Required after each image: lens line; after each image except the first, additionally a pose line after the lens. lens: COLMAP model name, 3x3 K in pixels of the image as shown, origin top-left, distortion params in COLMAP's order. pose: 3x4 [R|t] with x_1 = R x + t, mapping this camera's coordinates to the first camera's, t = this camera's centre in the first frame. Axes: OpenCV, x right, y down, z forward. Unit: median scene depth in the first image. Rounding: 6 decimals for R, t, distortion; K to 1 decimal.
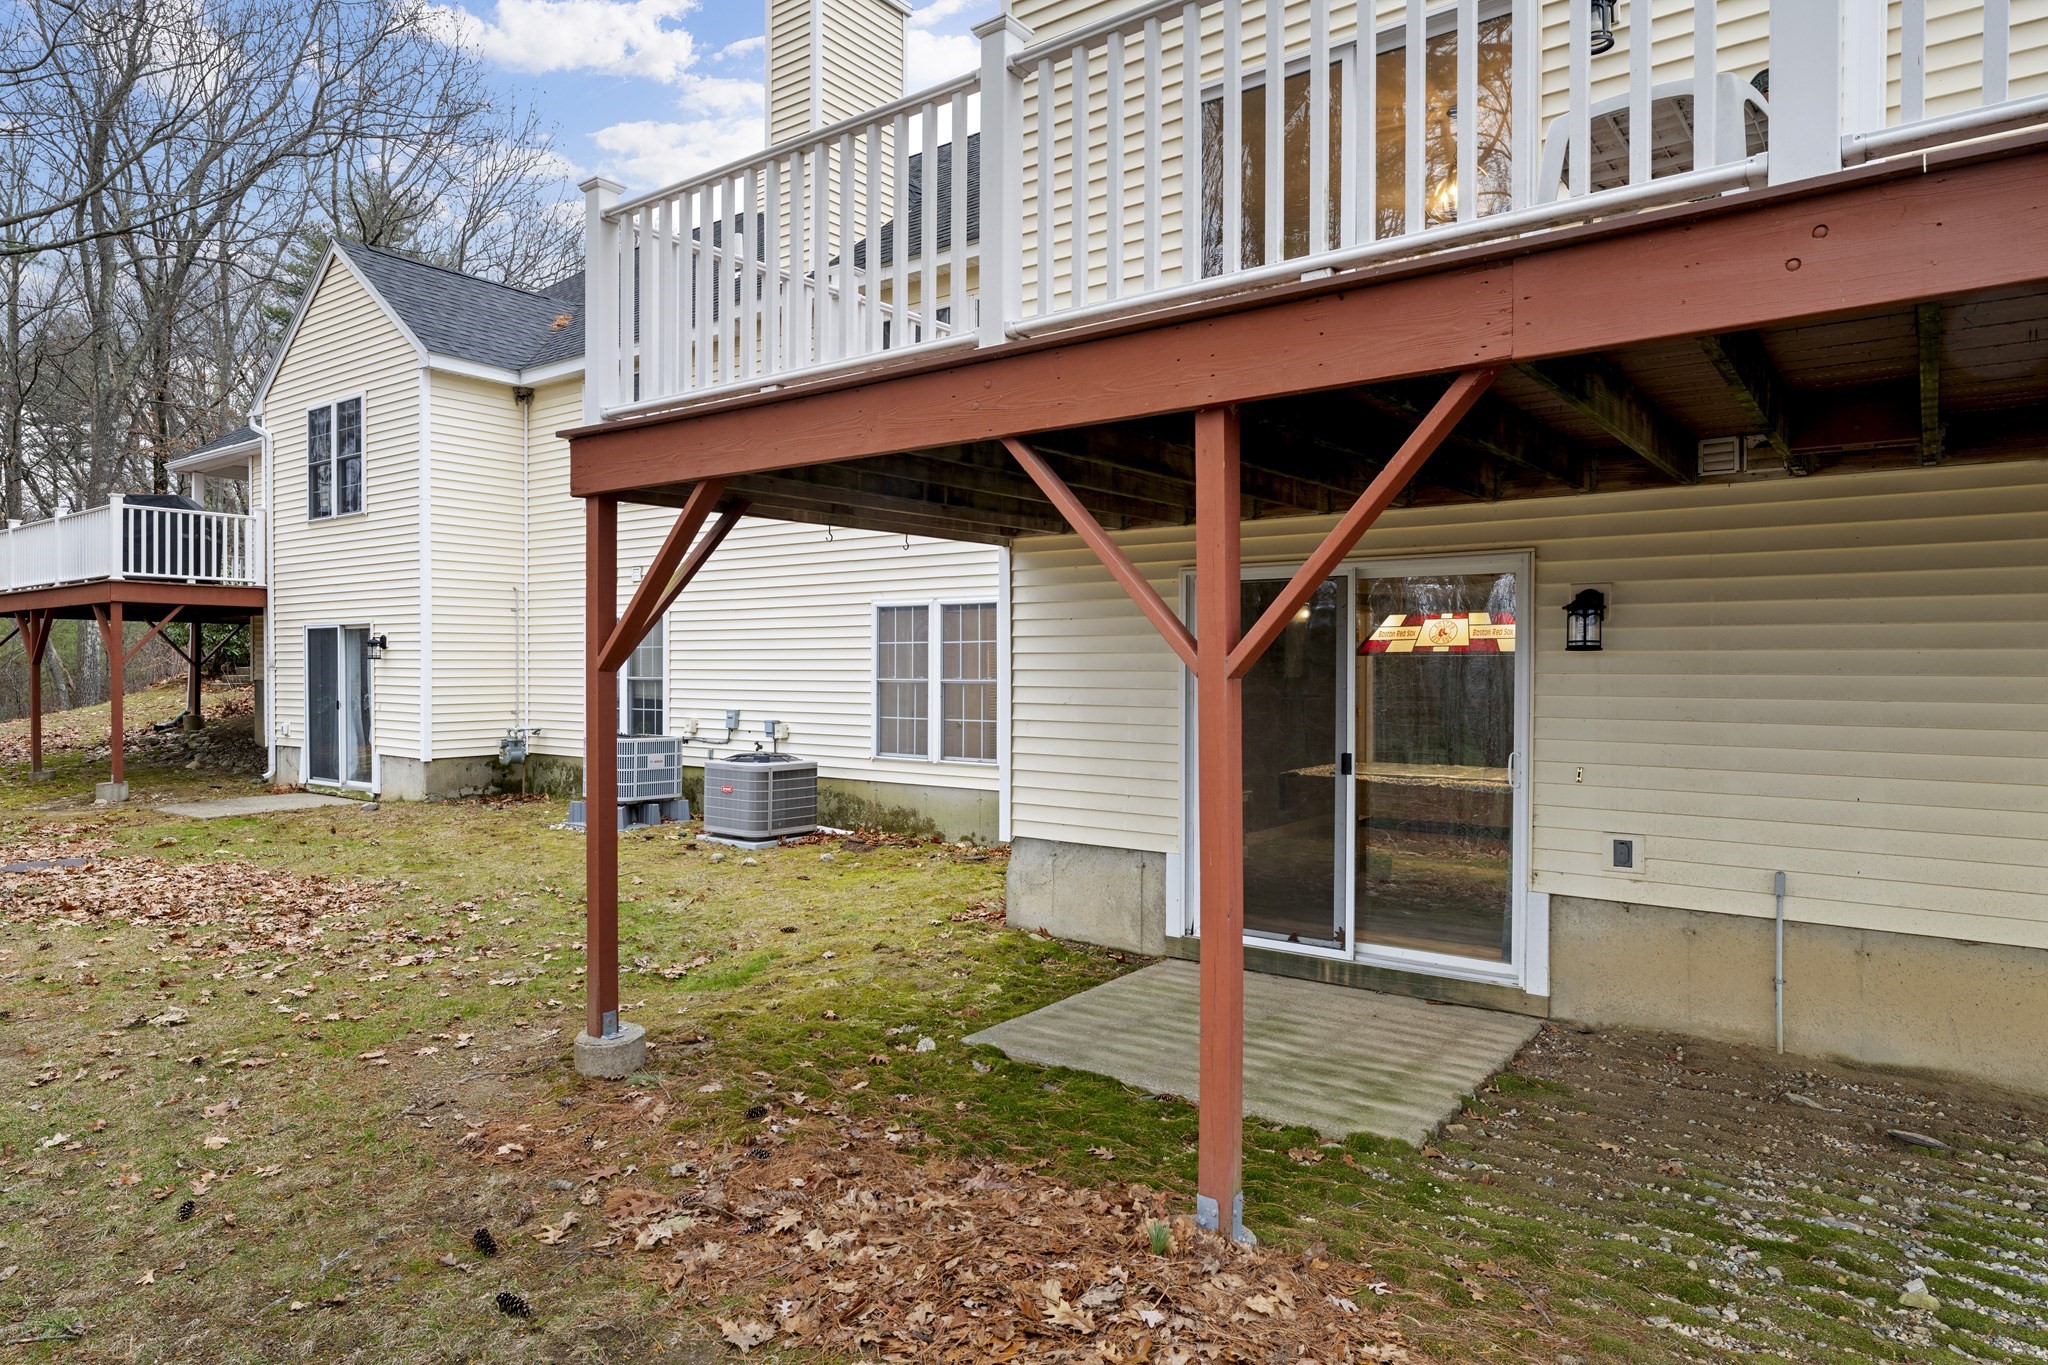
lens RADIAL K [[1216.7, 0, 1019.7], [0, 1216.7, 688.6], [0, 0, 1]] dist [0.028611, 0.000157]
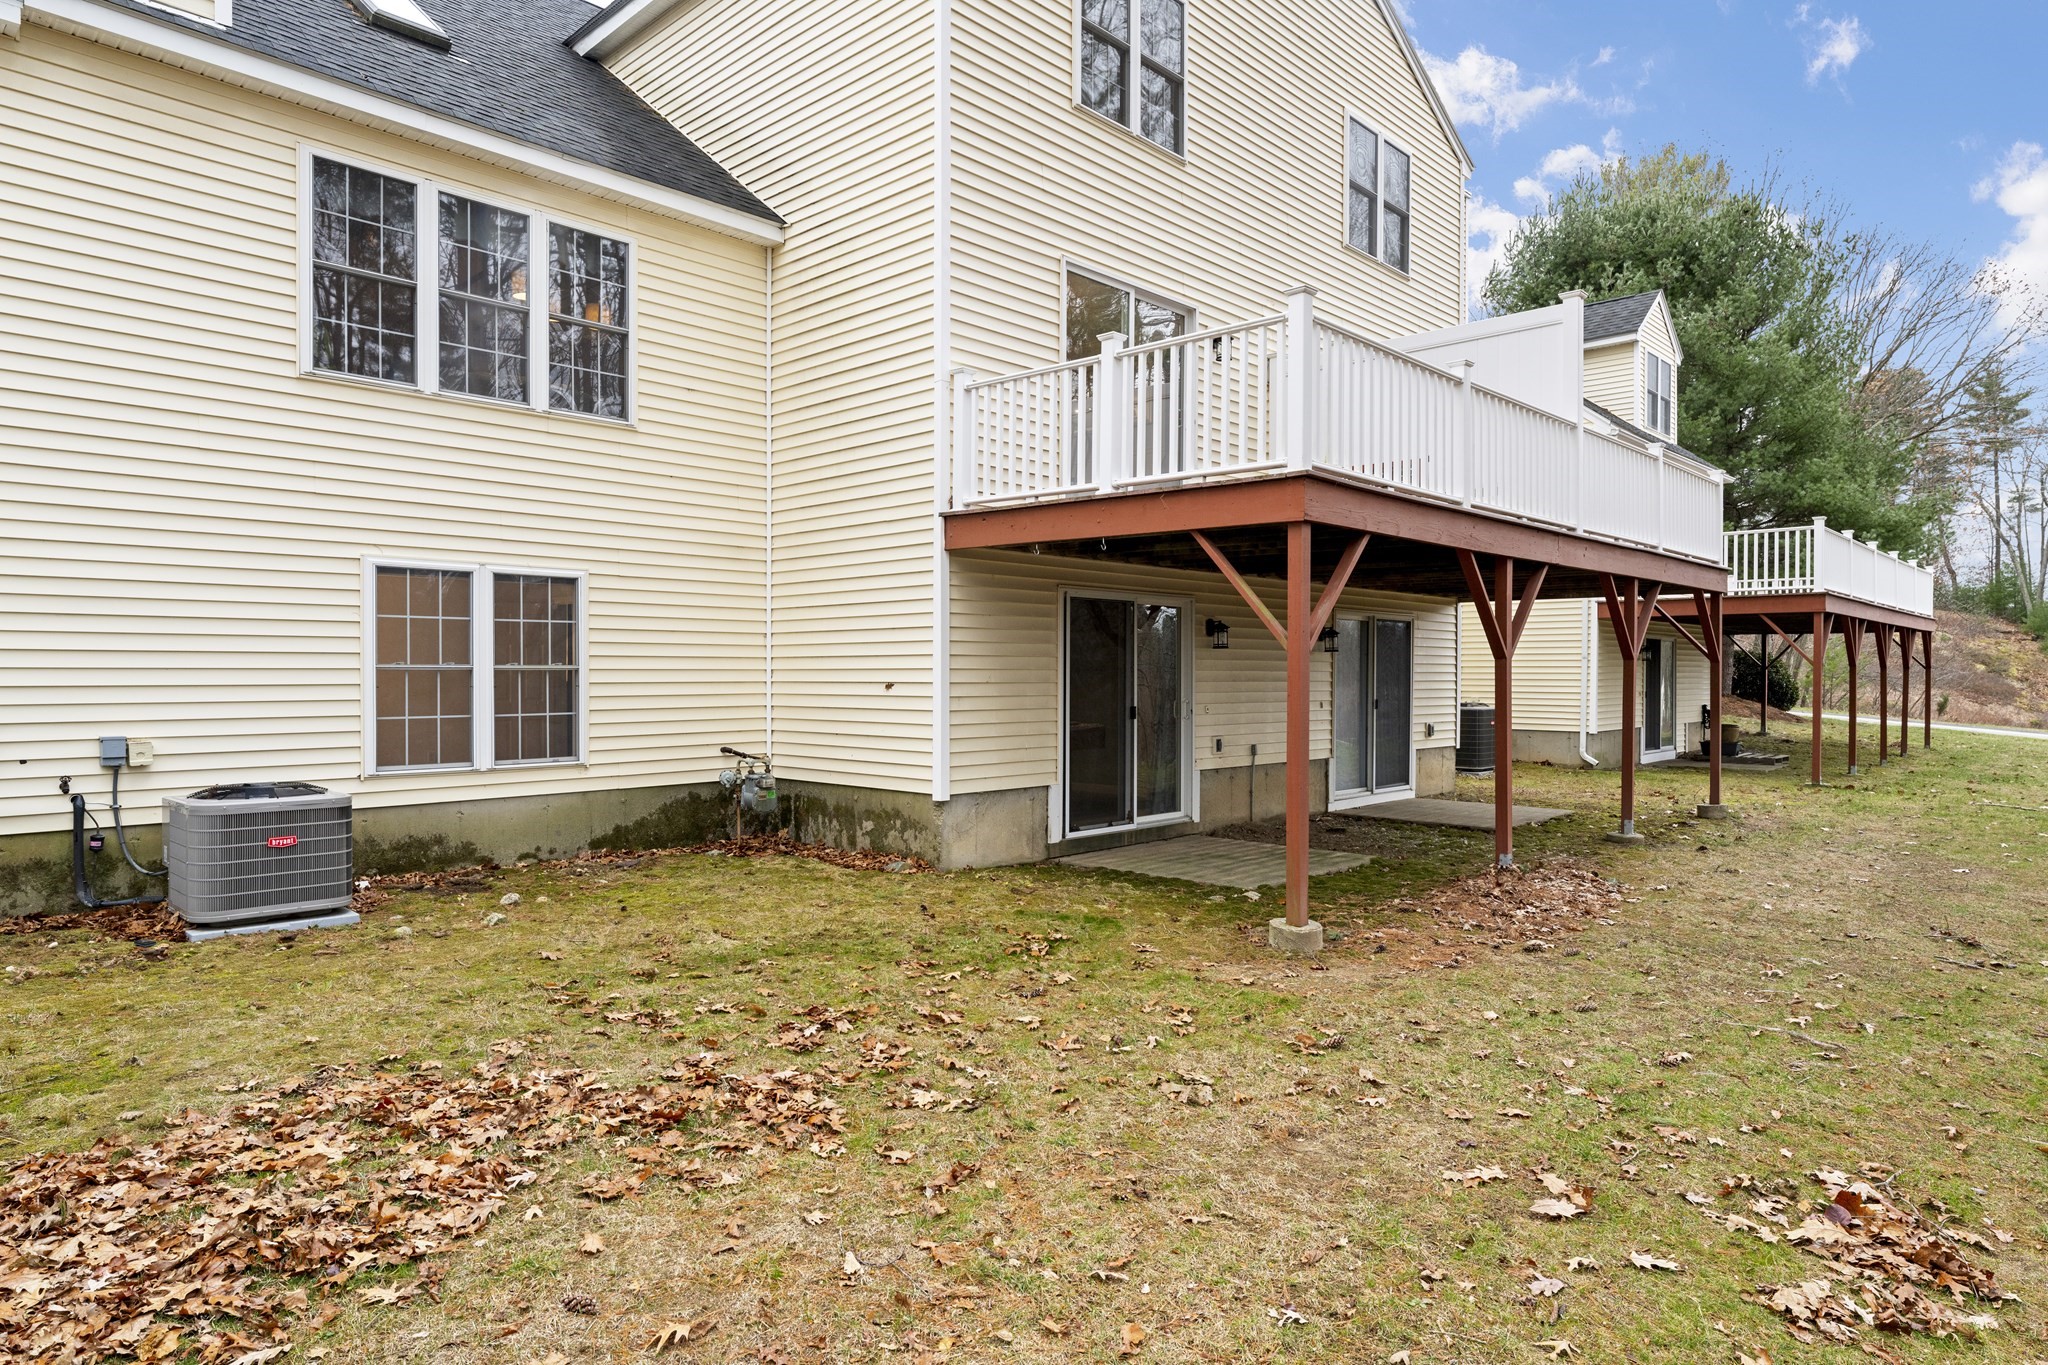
lens RADIAL K [[1216.7, 0, 1019.0], [0, 1216.7, 673.1], [0, 0, 1]] dist [0.028611, 0.000157]
pose [[0.118223, -0.004627, 0.992976, -0.845909], [0.012956, 0.999911, 0.003117, -0.000619], [-0.992903, 0.012496, 0.118272, 0.566856]]
